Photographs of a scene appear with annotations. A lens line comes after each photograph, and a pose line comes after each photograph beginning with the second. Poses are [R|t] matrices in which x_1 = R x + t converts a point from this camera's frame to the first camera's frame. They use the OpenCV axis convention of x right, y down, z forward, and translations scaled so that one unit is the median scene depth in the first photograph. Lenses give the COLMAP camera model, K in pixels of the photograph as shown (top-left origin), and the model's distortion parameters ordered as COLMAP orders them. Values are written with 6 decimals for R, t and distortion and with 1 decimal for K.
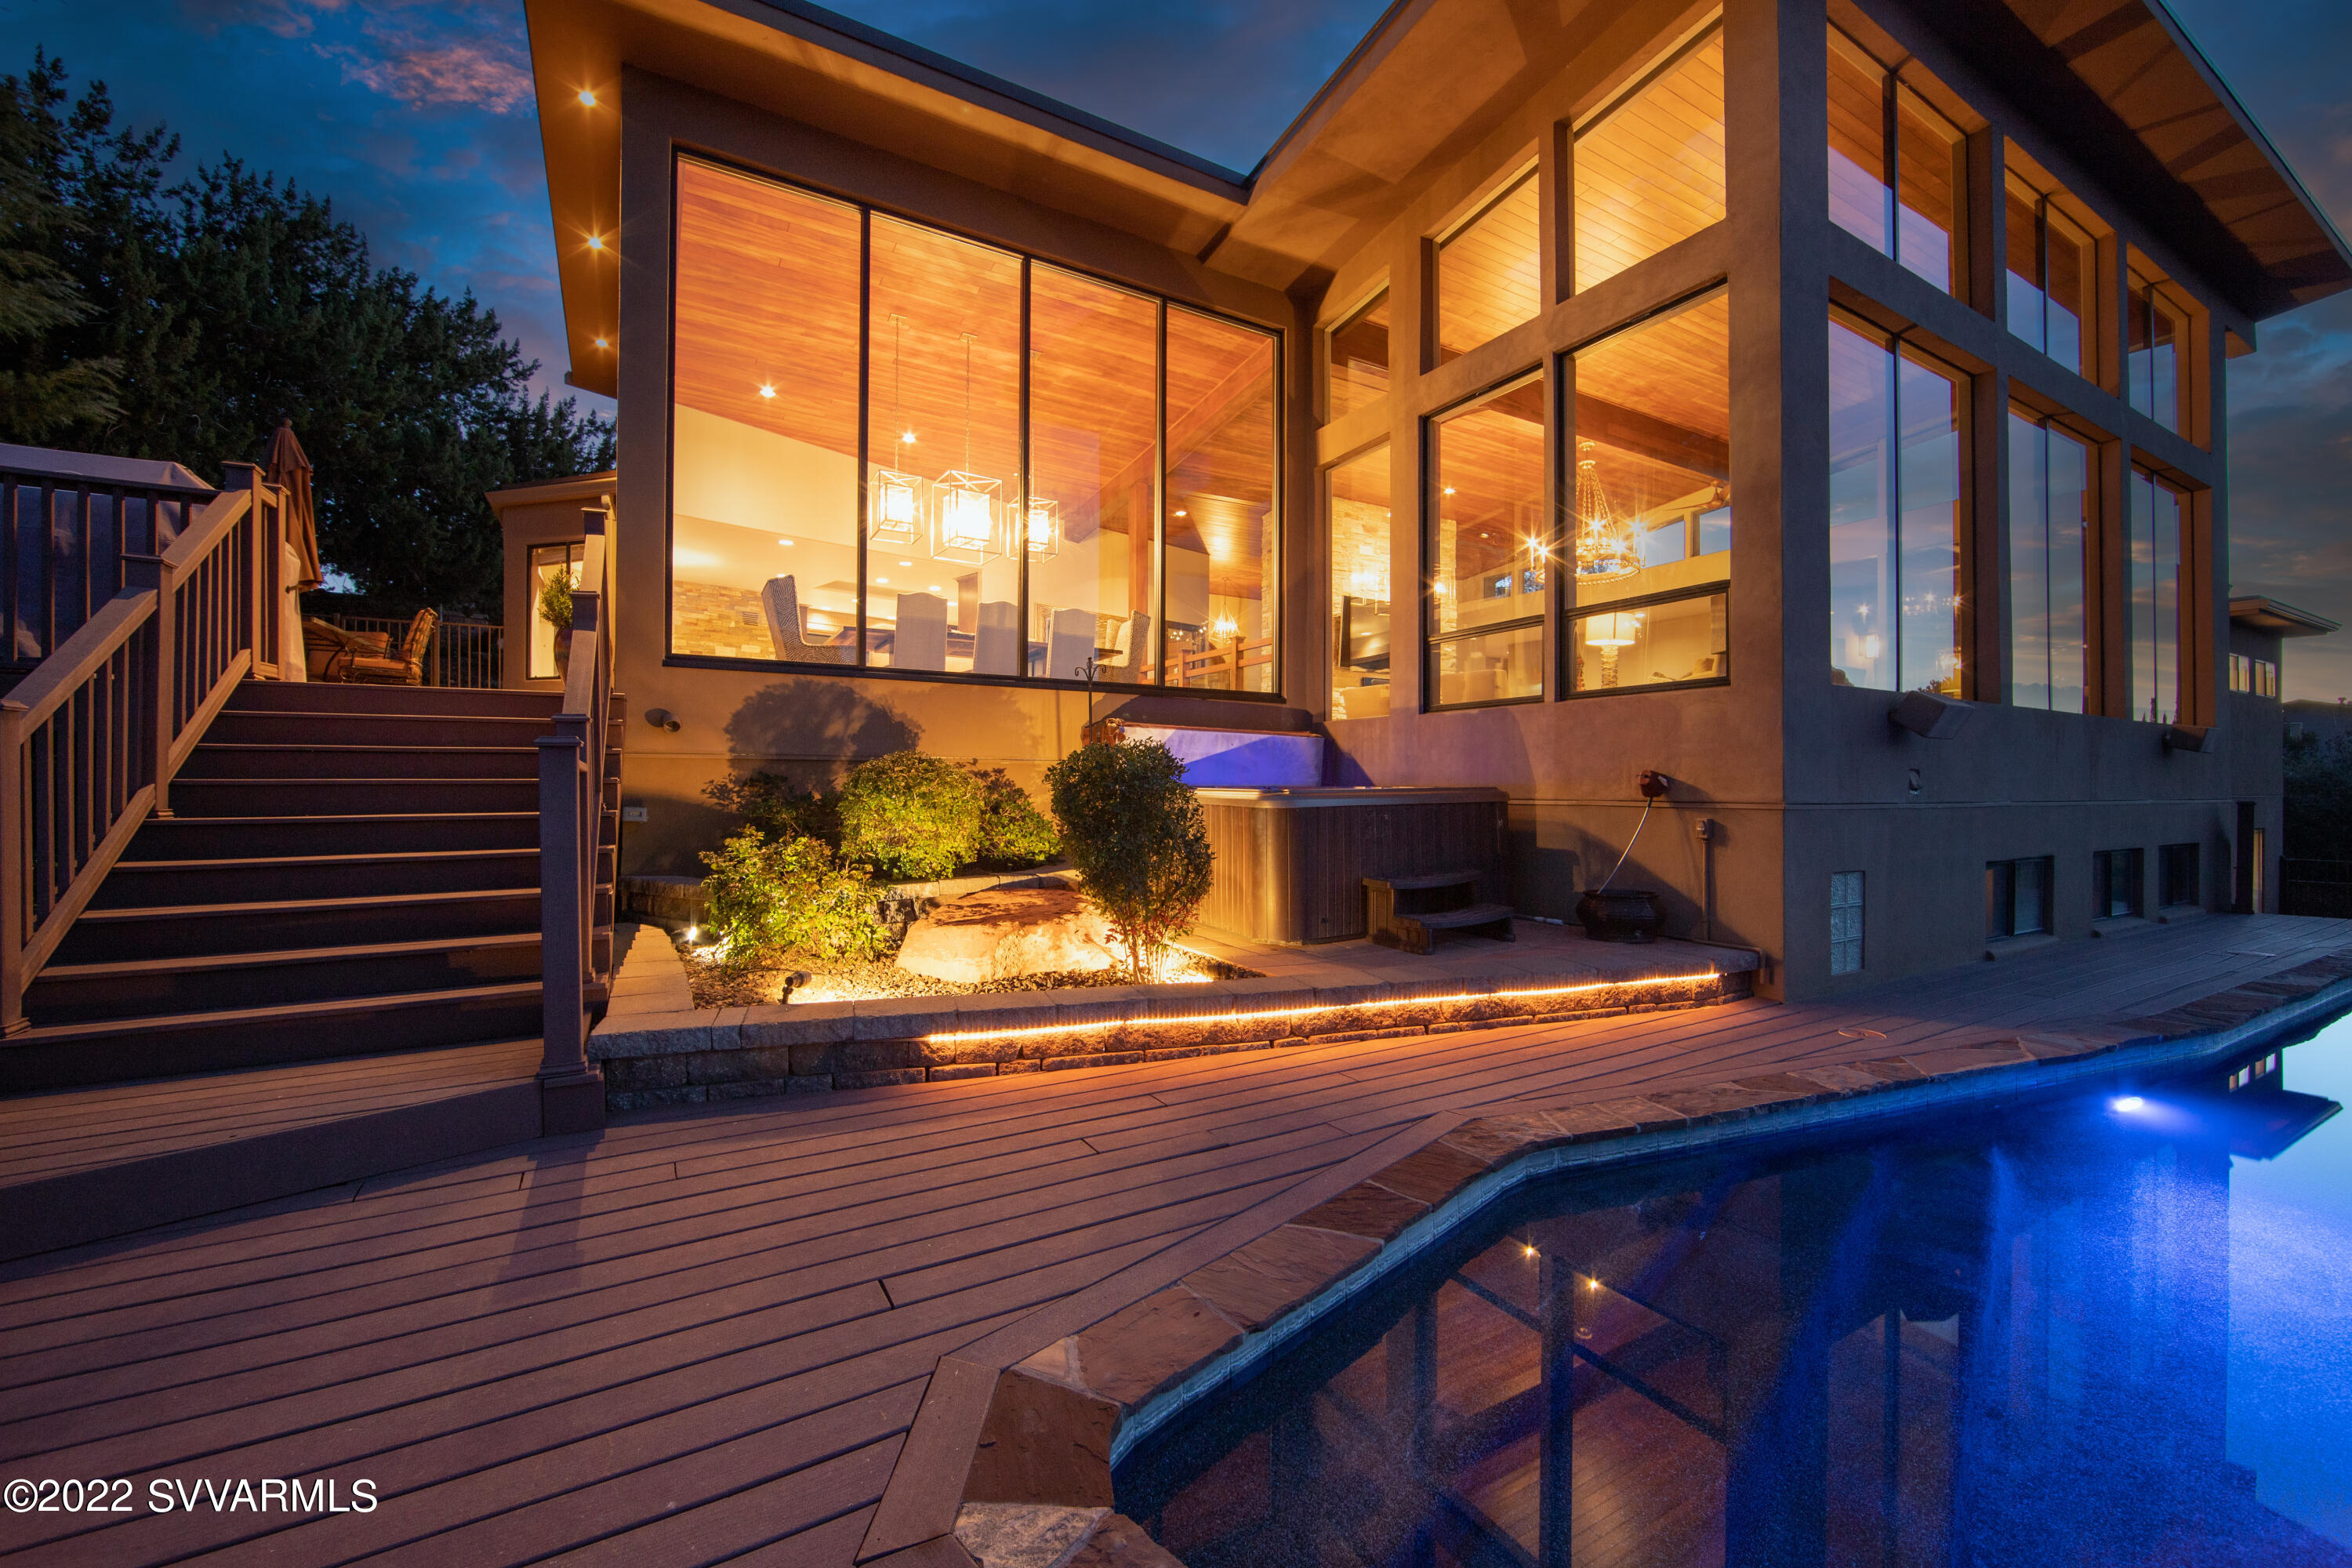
lens RADIAL K [[961.9, 0, 1184.9], [0, 961.9, 776.1], [0, 0, 1]] dist [-0.001128, -0.000017]
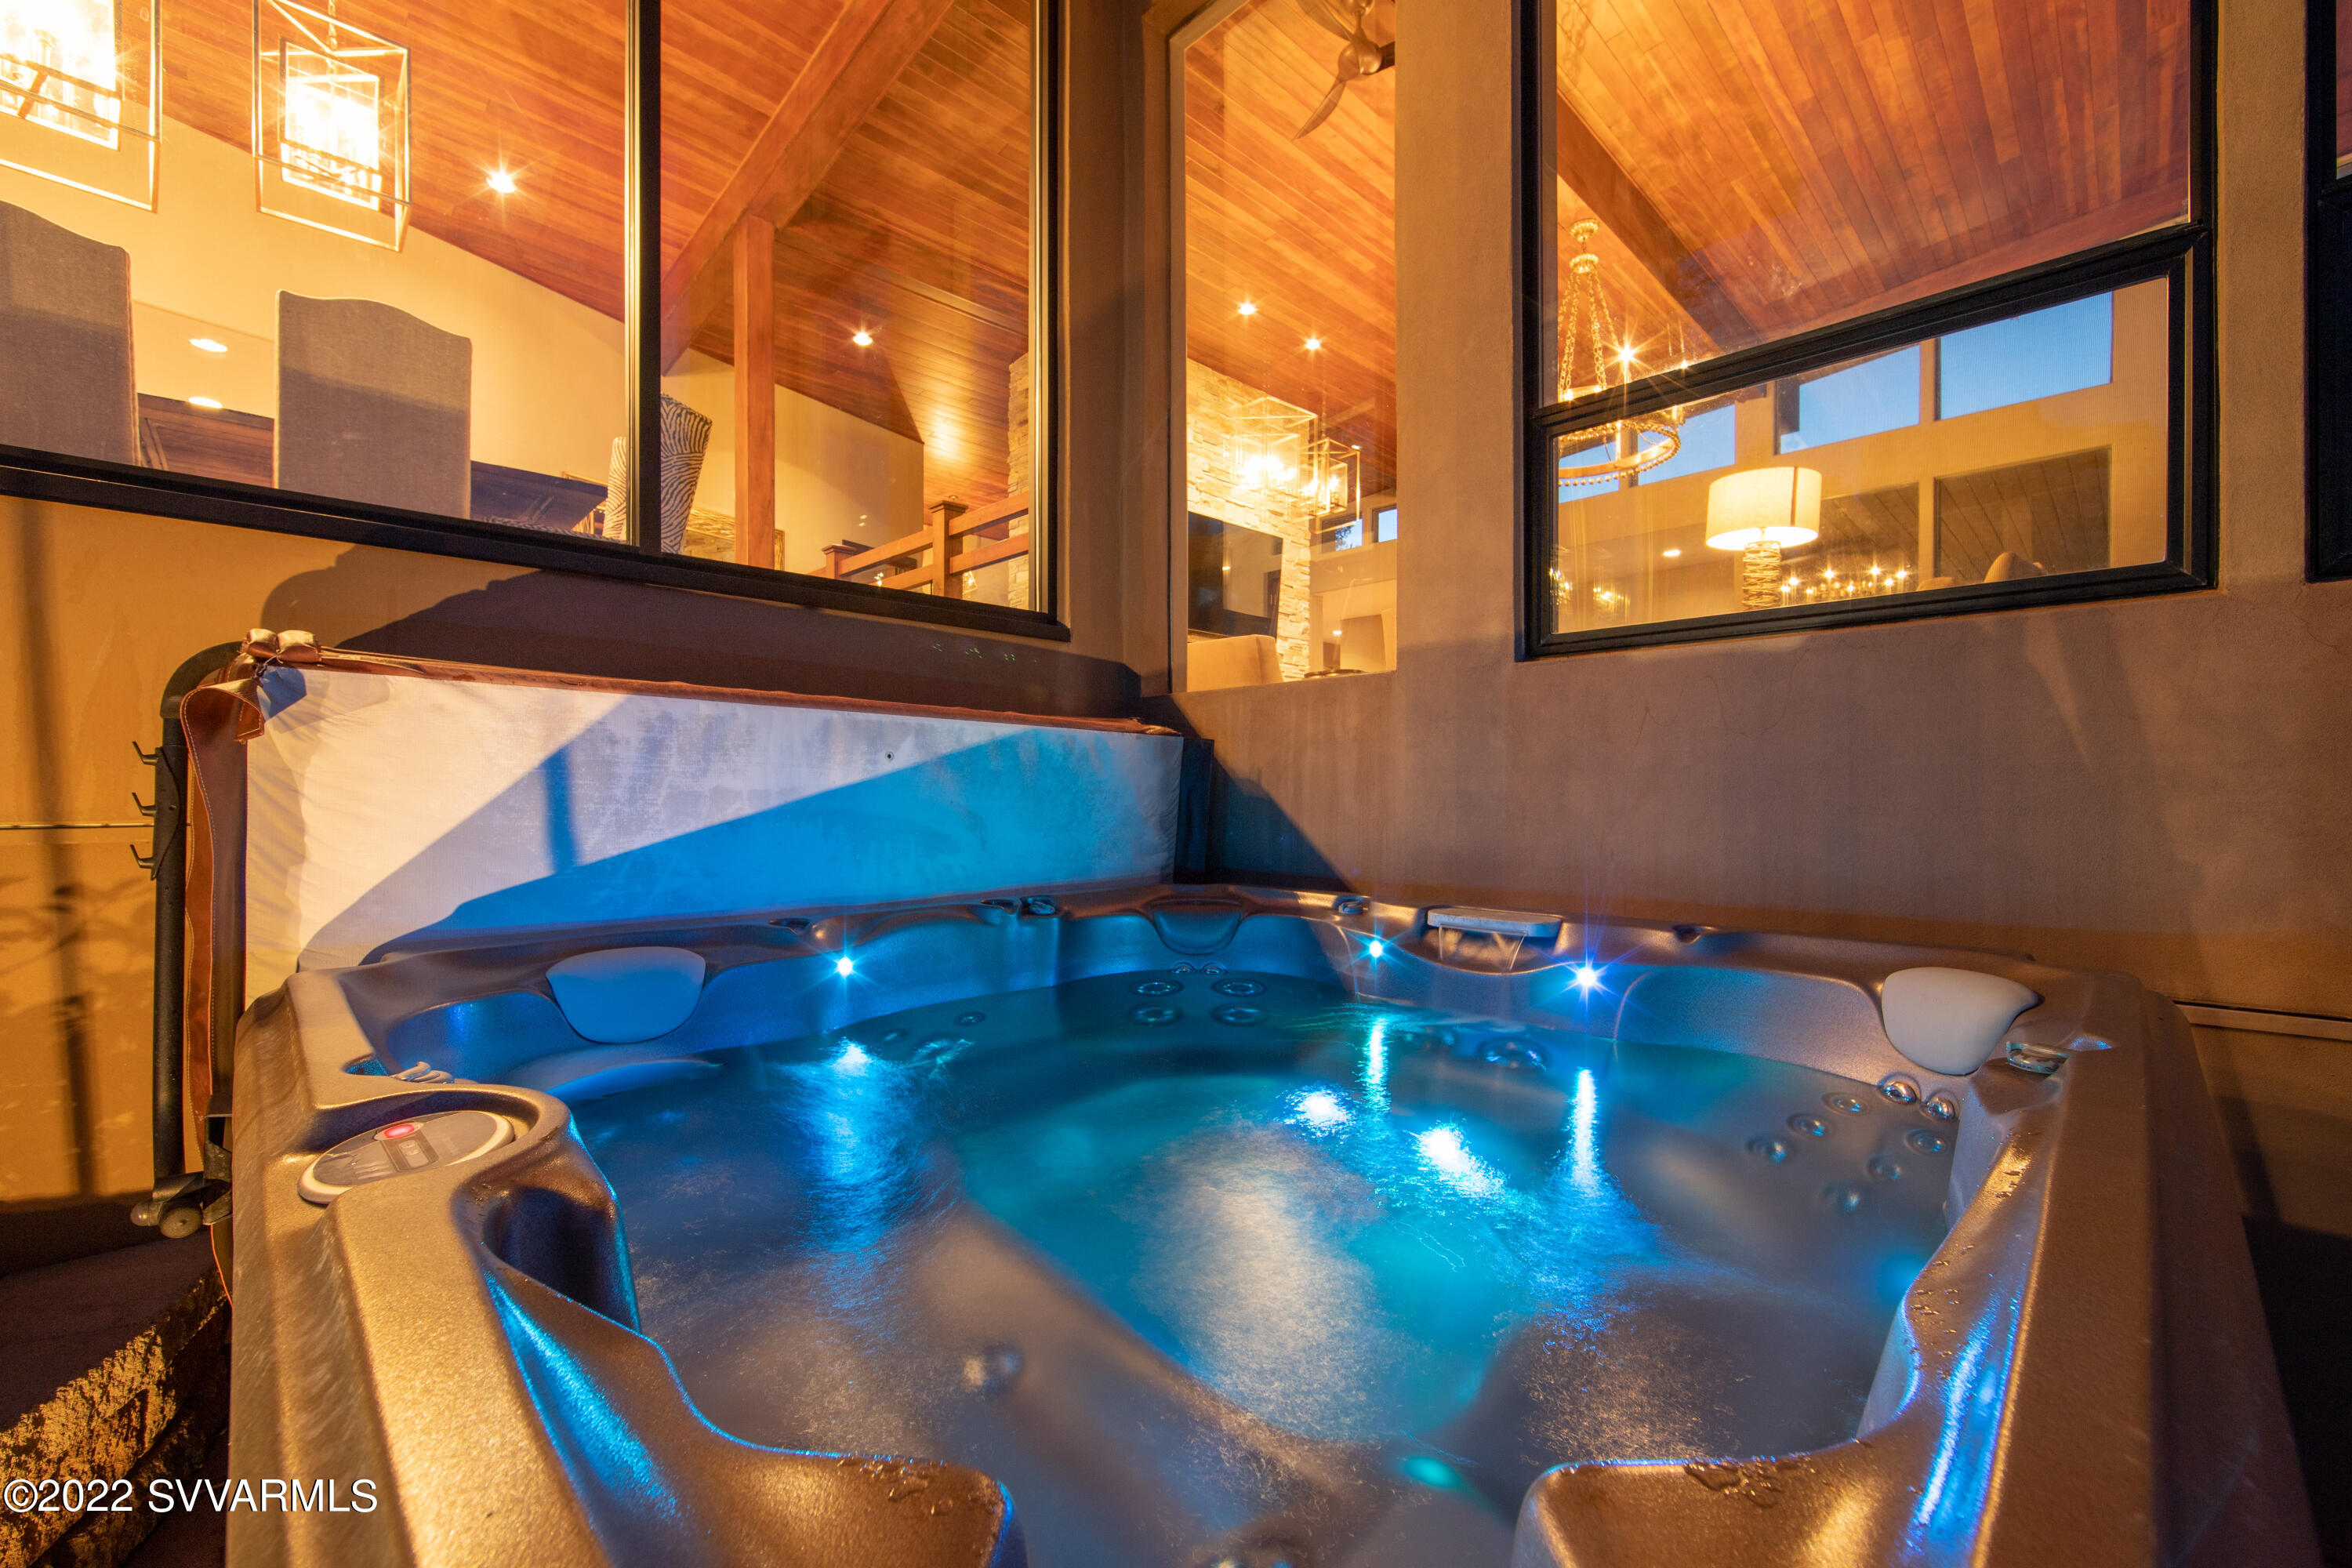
lens RADIAL K [[961.9, 0, 1184.9], [0, 961.9, 776.1], [0, 0, 1]] dist [-0.001128, -0.000017]
pose [[0.967123, 0.000385, 0.254310, 0.062825], [0.000154, 0.999998, -0.002097, -0.027614], [-0.254311, 0.002068, 0.967120, 0.729130]]
